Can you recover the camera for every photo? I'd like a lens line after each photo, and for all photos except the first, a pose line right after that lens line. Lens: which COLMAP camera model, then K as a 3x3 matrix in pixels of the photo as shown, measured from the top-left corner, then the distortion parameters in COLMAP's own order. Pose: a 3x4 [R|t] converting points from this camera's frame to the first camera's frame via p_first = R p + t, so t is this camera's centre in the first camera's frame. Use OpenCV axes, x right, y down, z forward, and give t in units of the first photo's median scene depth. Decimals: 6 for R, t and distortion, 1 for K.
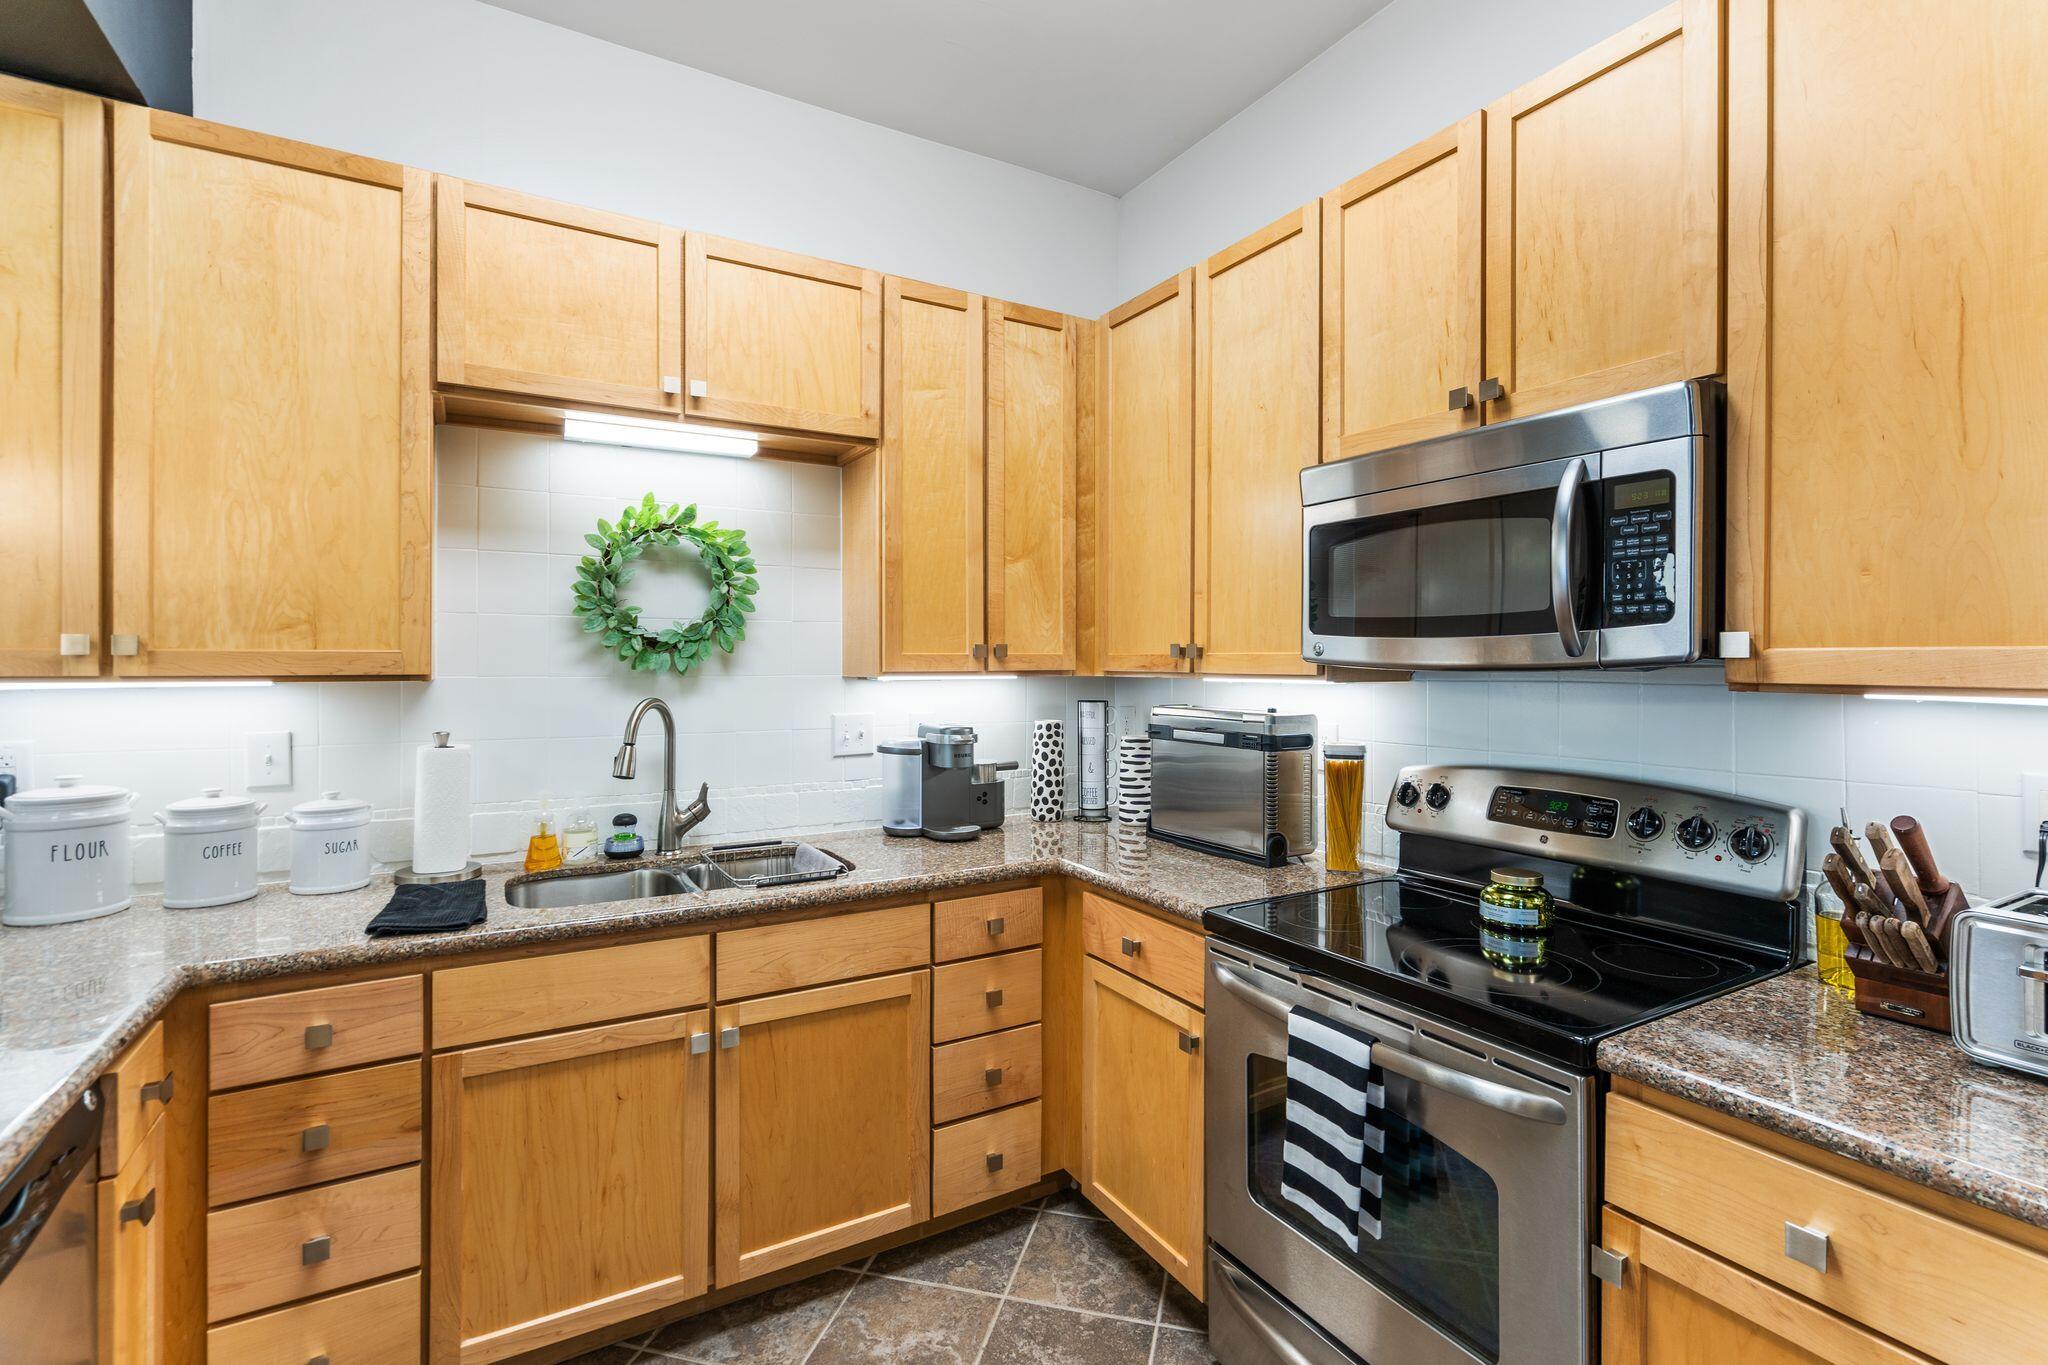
lens RADIAL K [[934.9, 0, 1042.7], [0, 934.9, 660.8], [0, 0, 1]] dist [-0.007177, 0.001884]
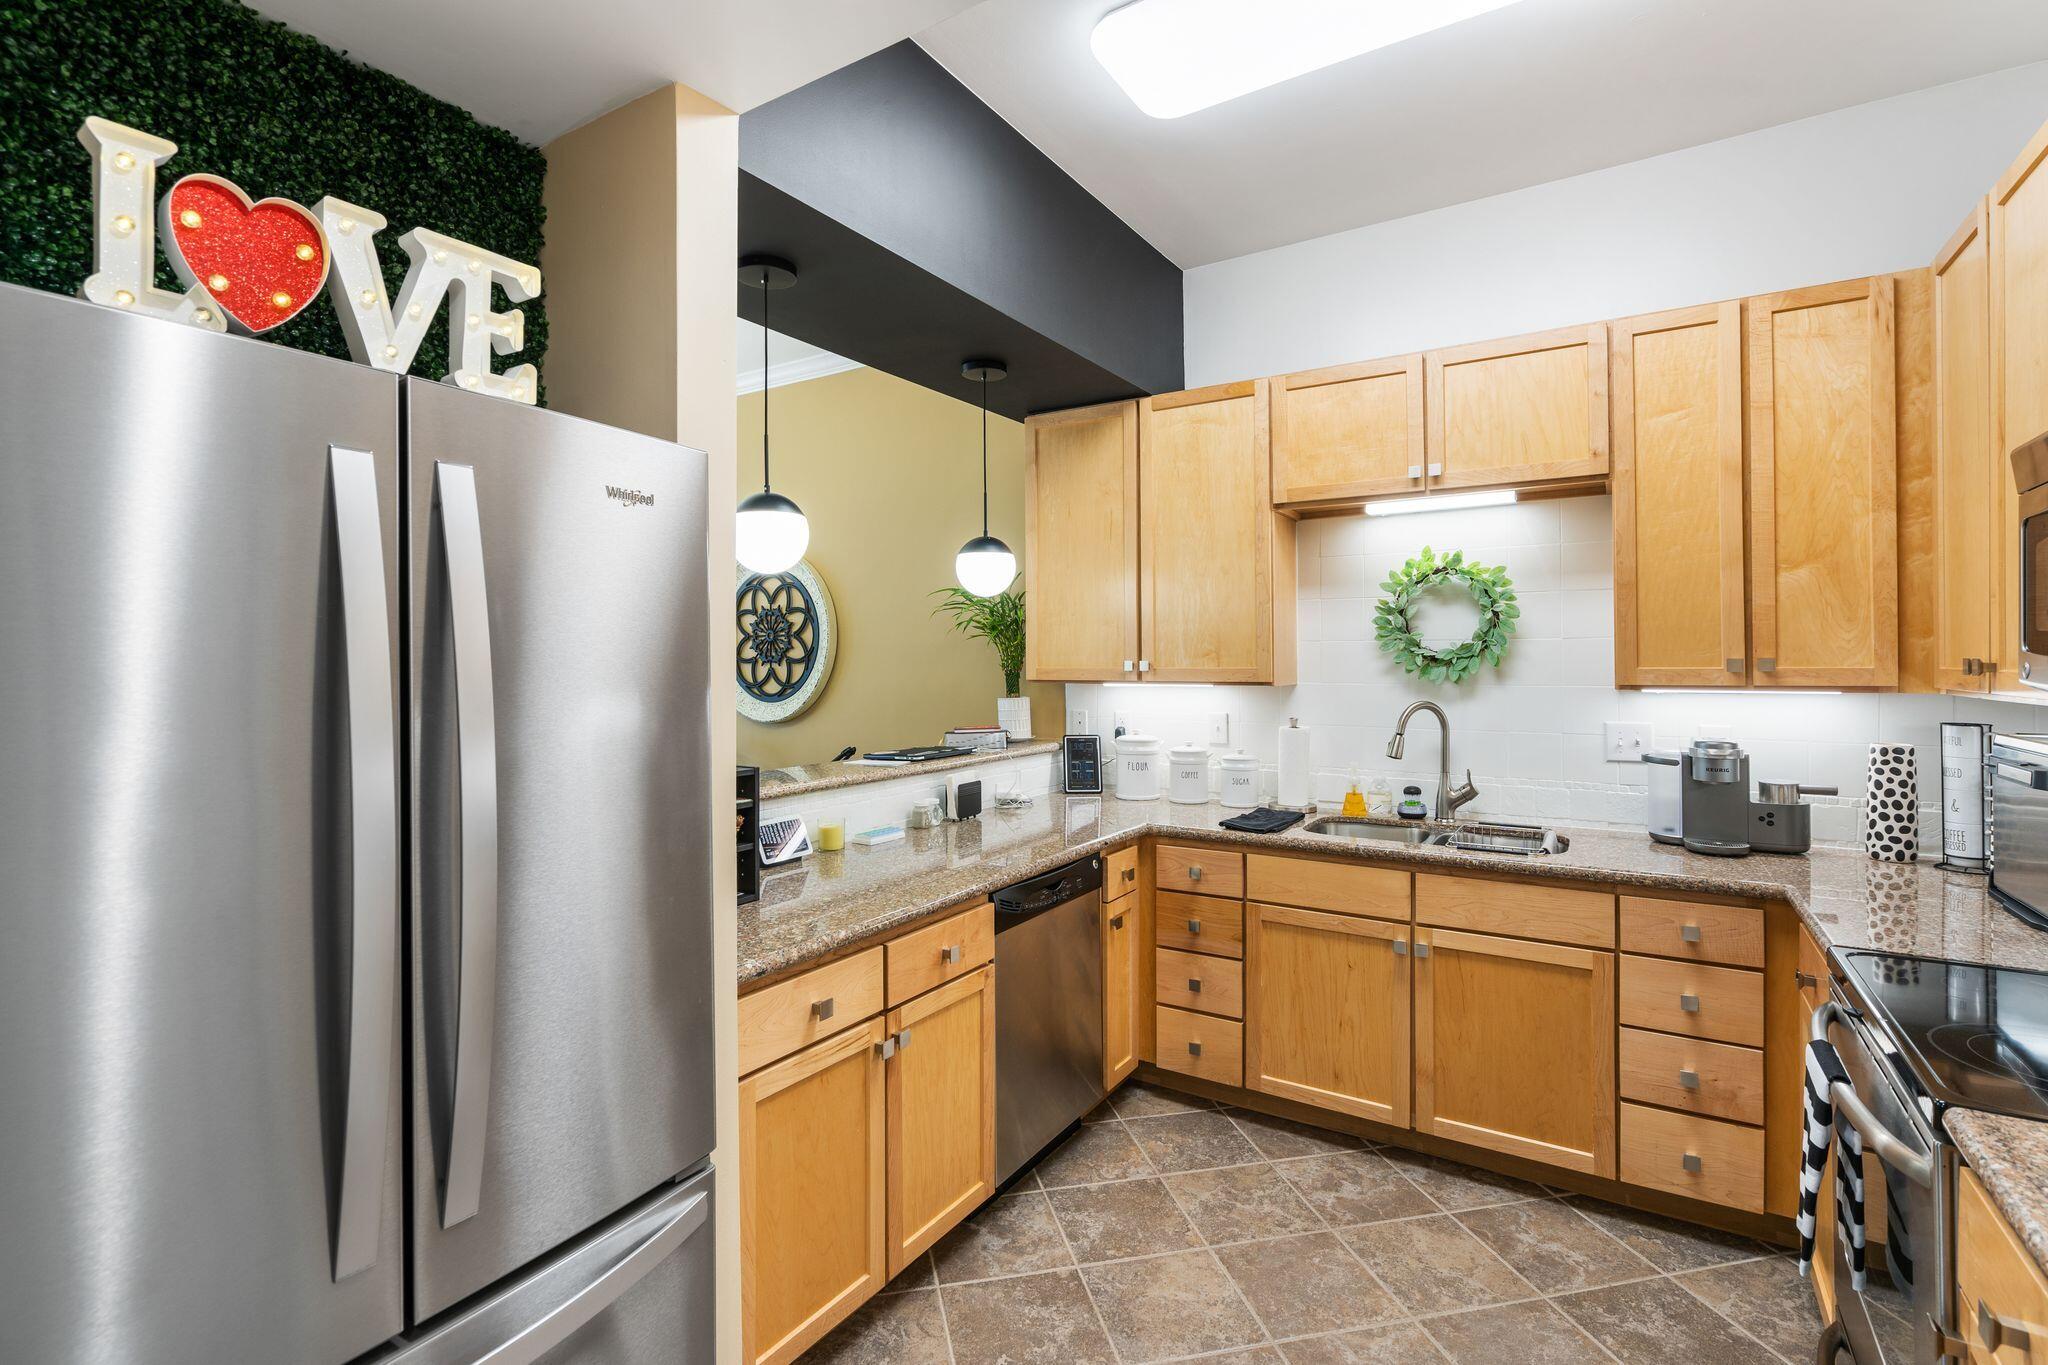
lens RADIAL K [[934.9, 0, 1013.6], [0, 934.9, 664.3], [0, 0, 1]] dist [-0.007177, 0.001884]
pose [[0.449902, 0.000089, -0.893078, 0.606934], [0.005233, 0.999983, 0.002736, -0.023430], [0.893063, -0.005905, 0.449893, -0.149114]]
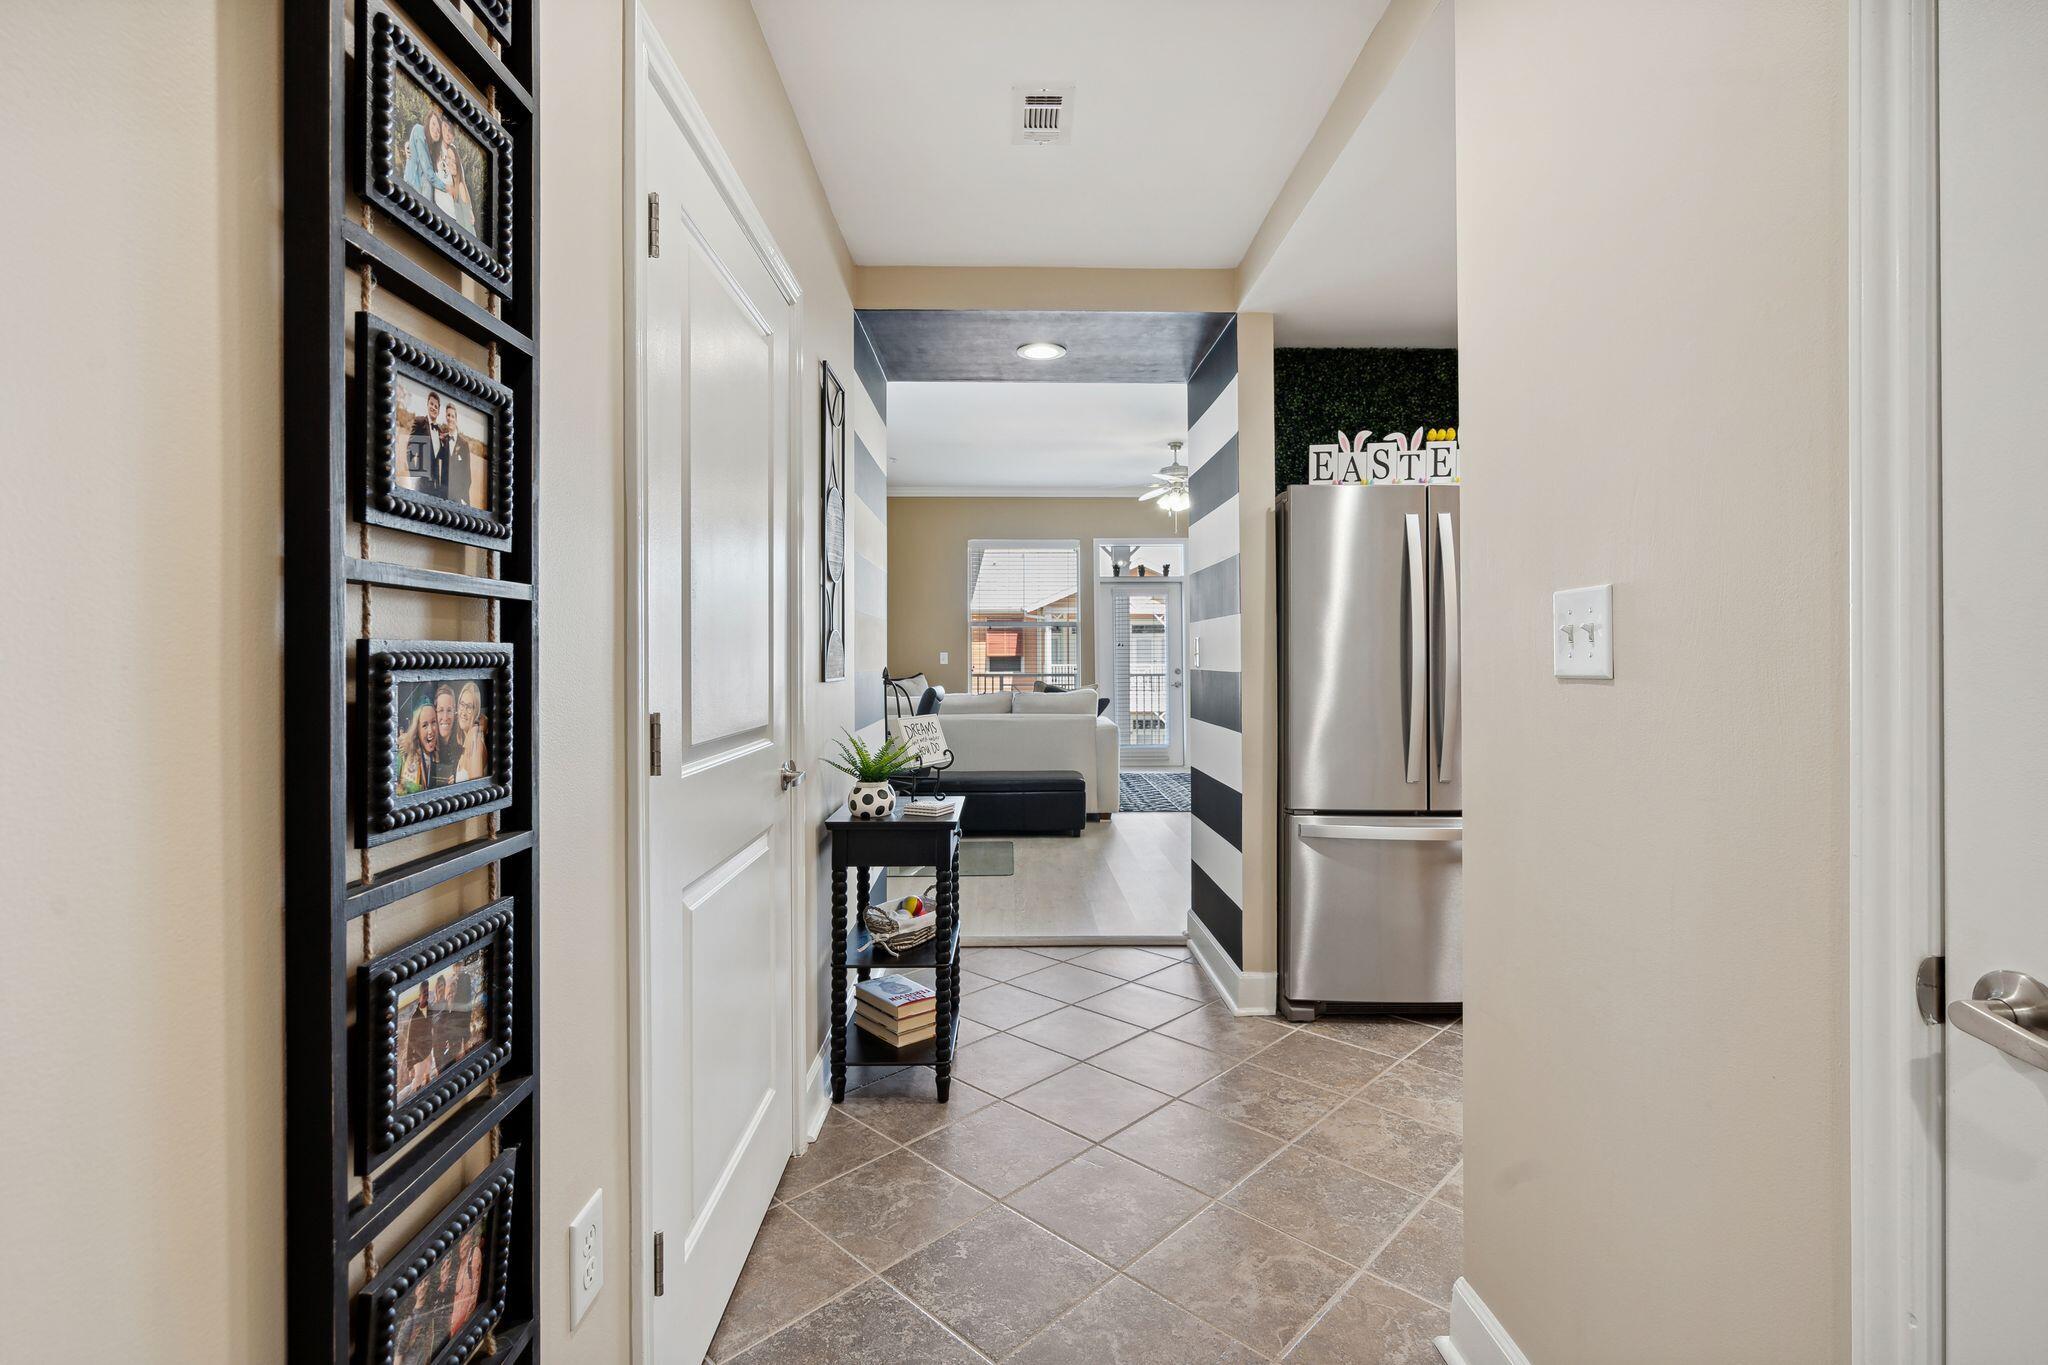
lens RADIAL K [[934.9, 0, 1005.5], [0, 934.9, 637.4], [0, 0, 1]] dist [-0.007177, 0.001884]
pose [[-0.516072, -0.005671, -0.856527, 1.367549], [0.000176, 0.999977, -0.006727, 0.046792], [0.856545, -0.003623, -0.516059, -0.056760]]
